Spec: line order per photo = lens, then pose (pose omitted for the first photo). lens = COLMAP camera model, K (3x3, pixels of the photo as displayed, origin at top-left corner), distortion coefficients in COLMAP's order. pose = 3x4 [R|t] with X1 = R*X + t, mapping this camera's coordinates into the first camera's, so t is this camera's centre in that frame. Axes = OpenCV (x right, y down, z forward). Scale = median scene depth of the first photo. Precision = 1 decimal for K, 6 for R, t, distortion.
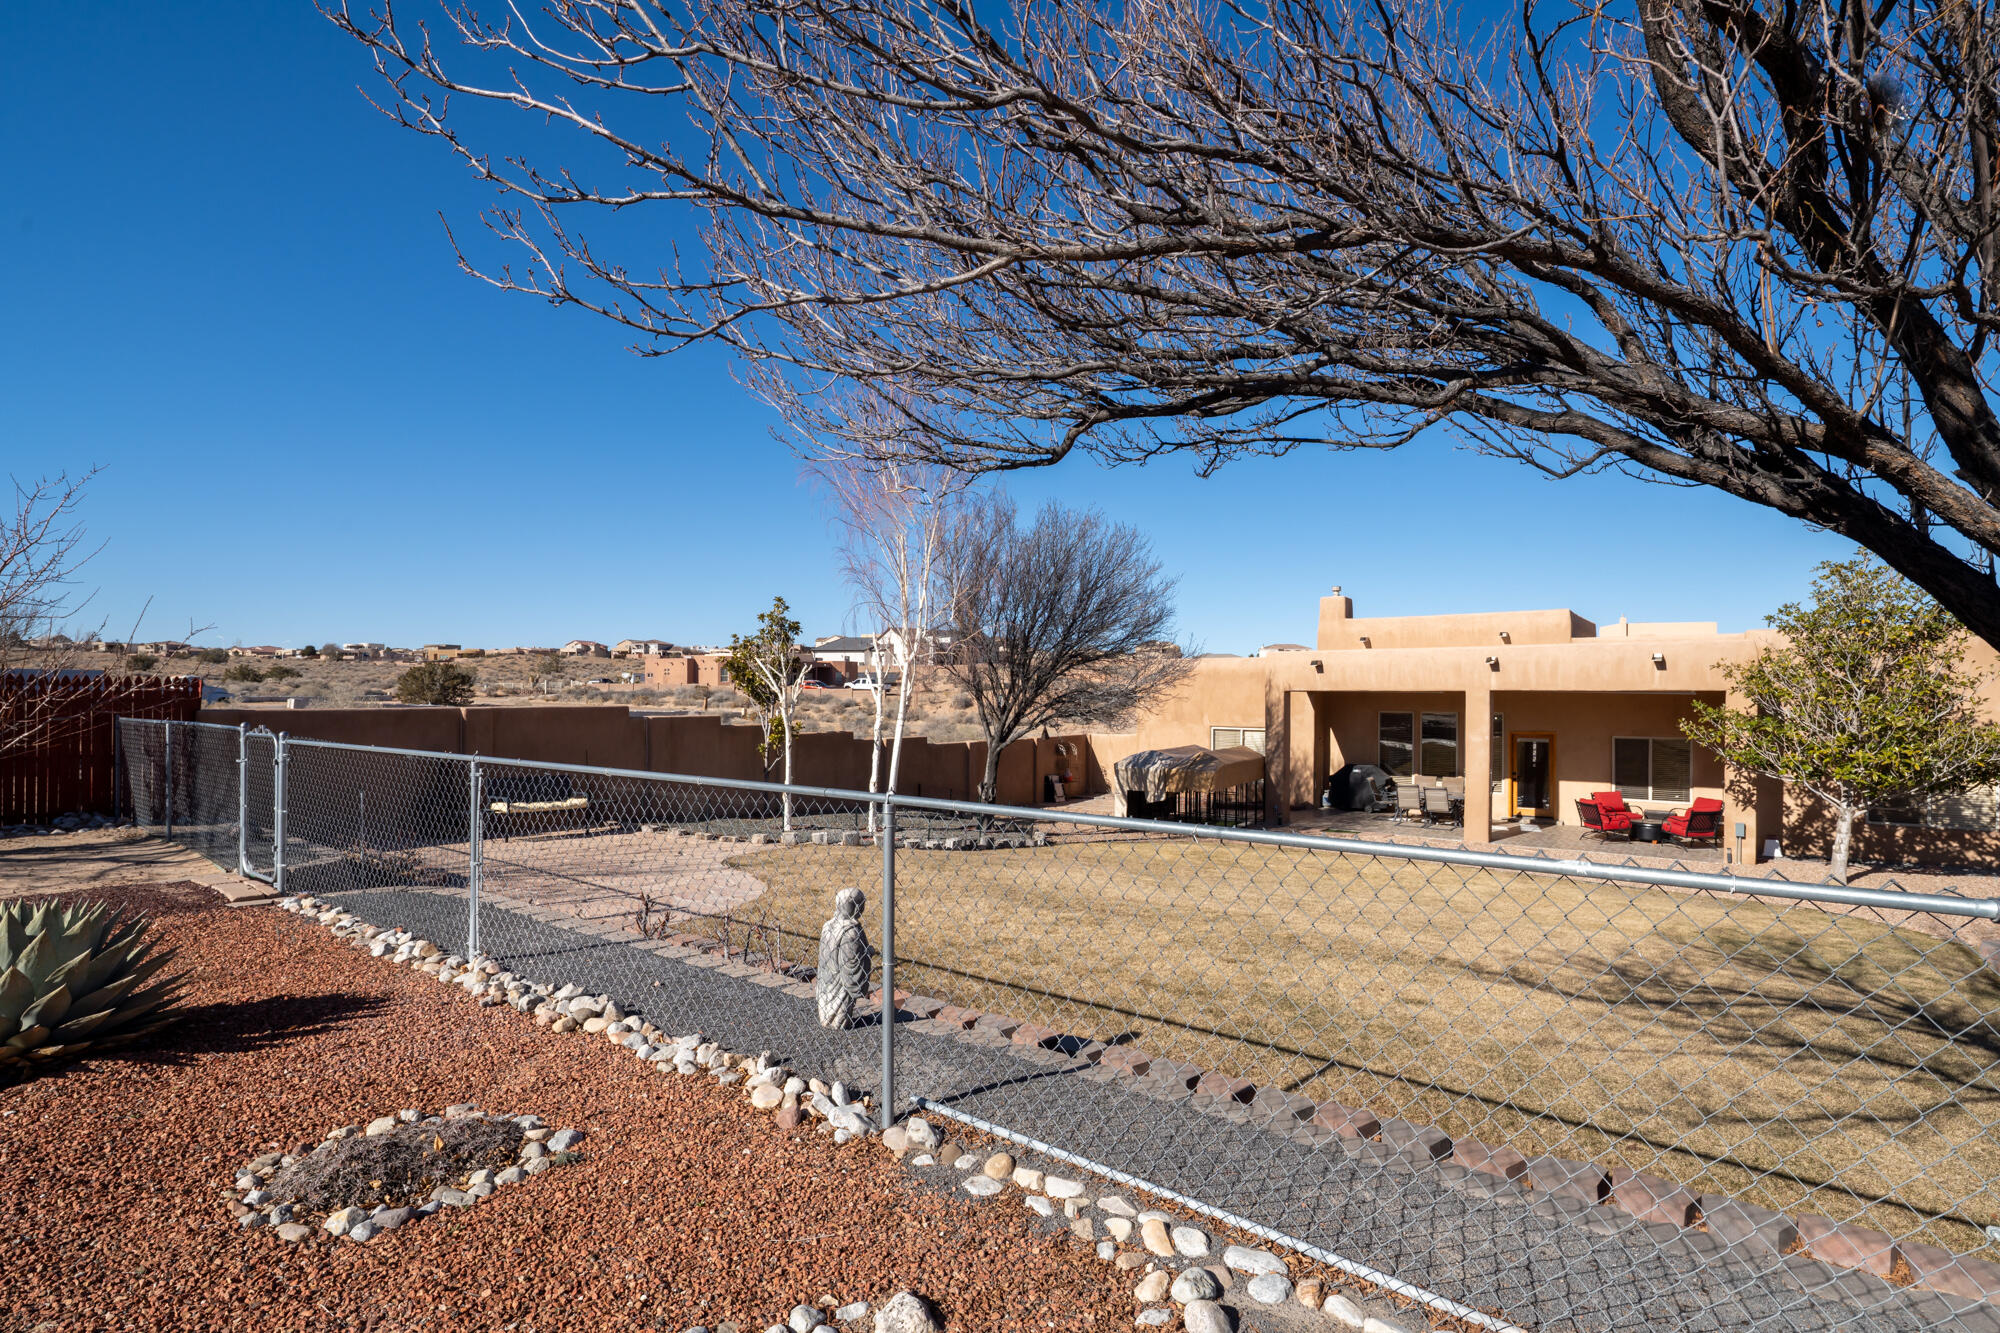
lens RADIAL K [[955.4, 0, 998.0], [0, 955.4, 694.2], [0, 0, 1]] dist [0.001009, -0.000103]
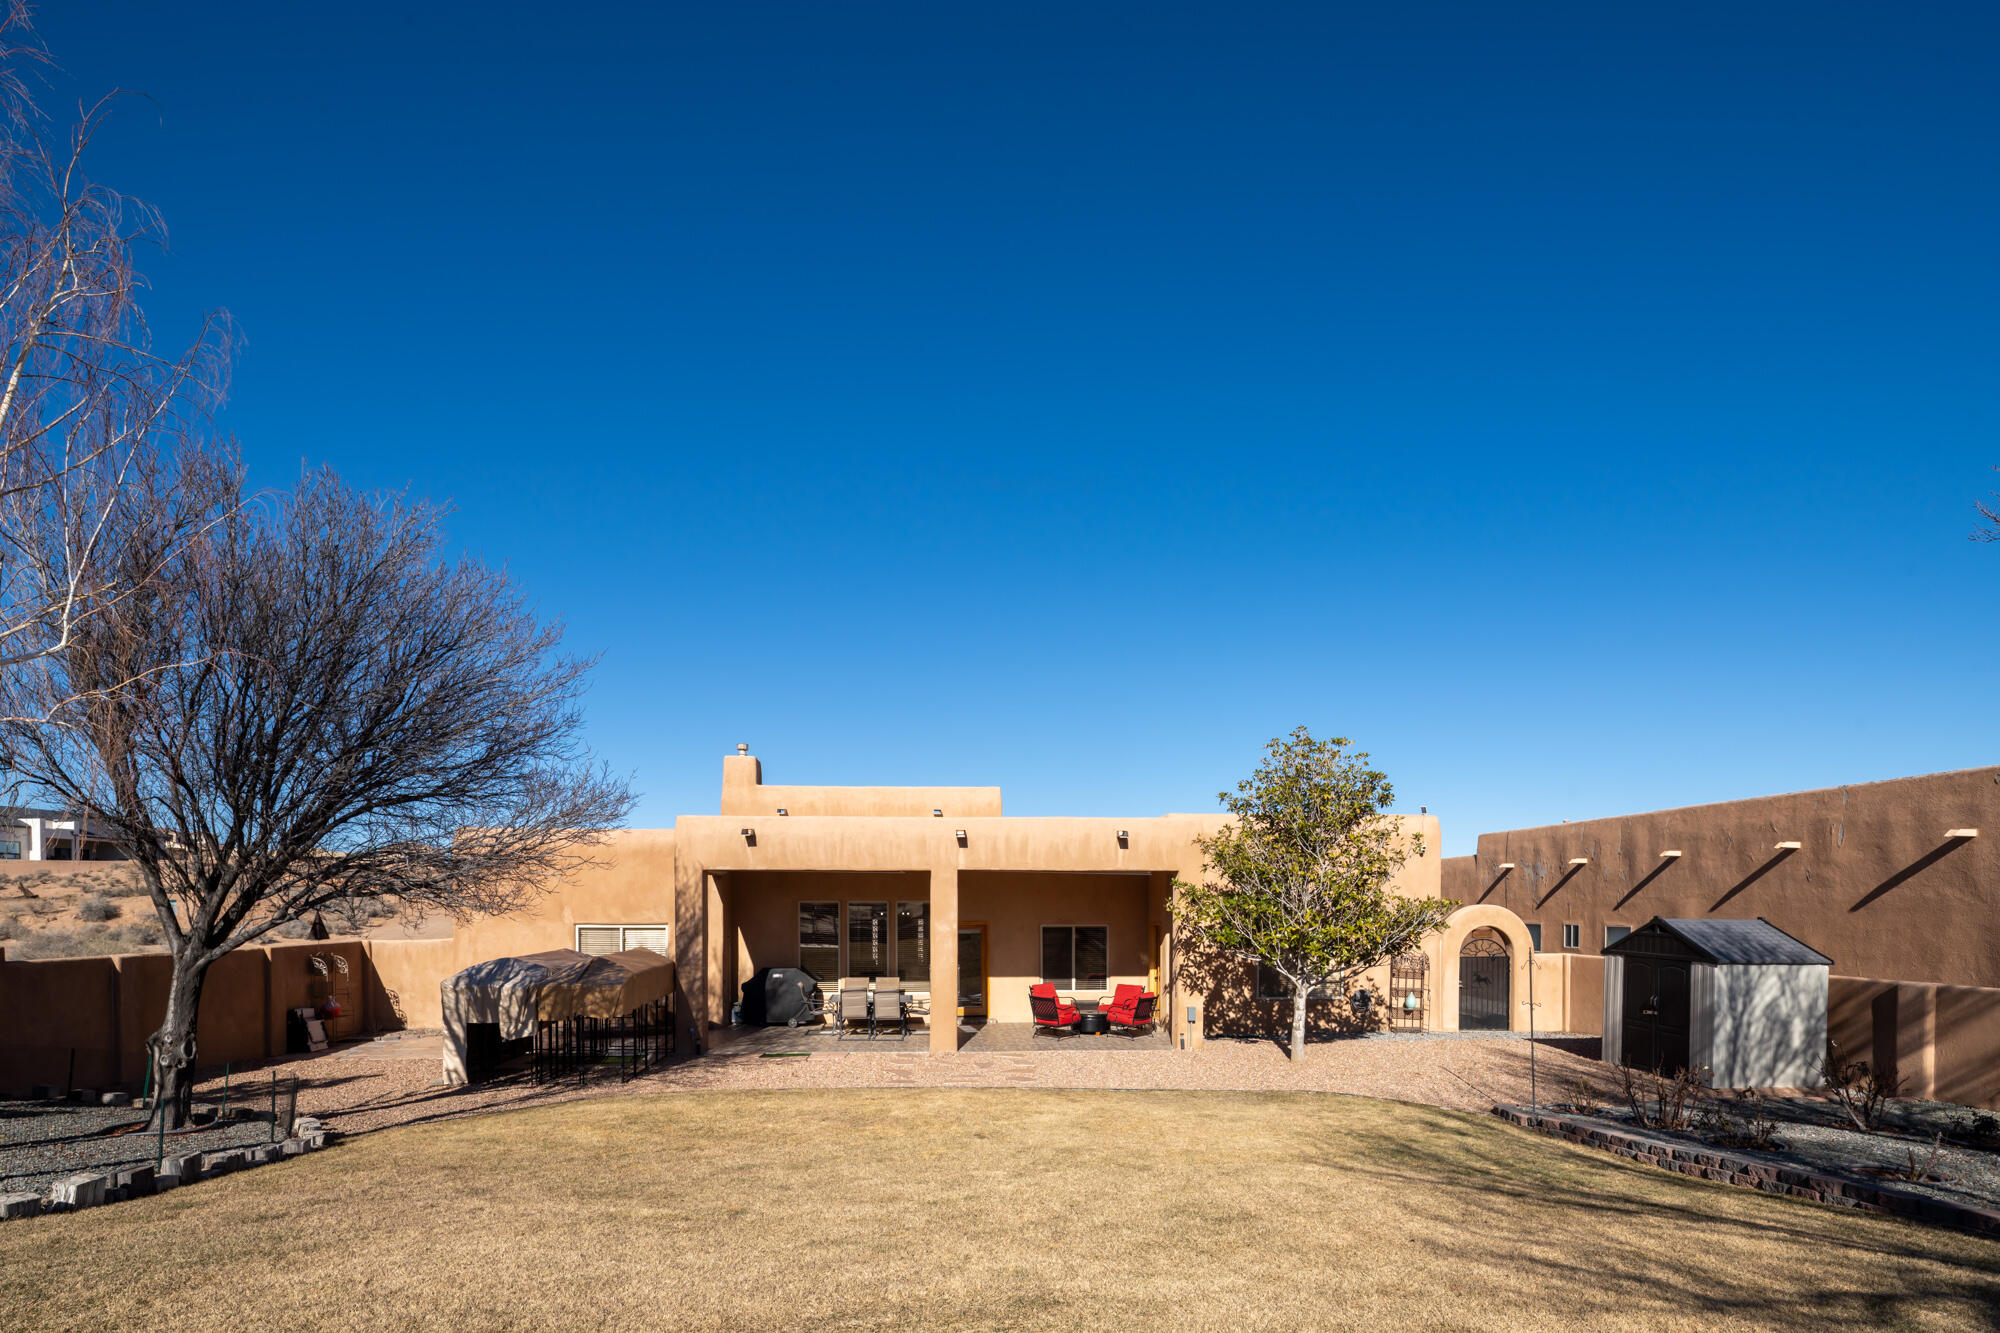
lens RADIAL K [[981.4, 0, 1003.8], [0, 981.4, 916.7], [0, 0, 1]] dist [0.000457, -0.000476]
pose [[0.759895, -0.008252, 0.649994, -0.013189], [0.000942, 0.999932, 0.011593, 0.026743], [-0.650045, -0.008197, 0.759851, 0.317903]]
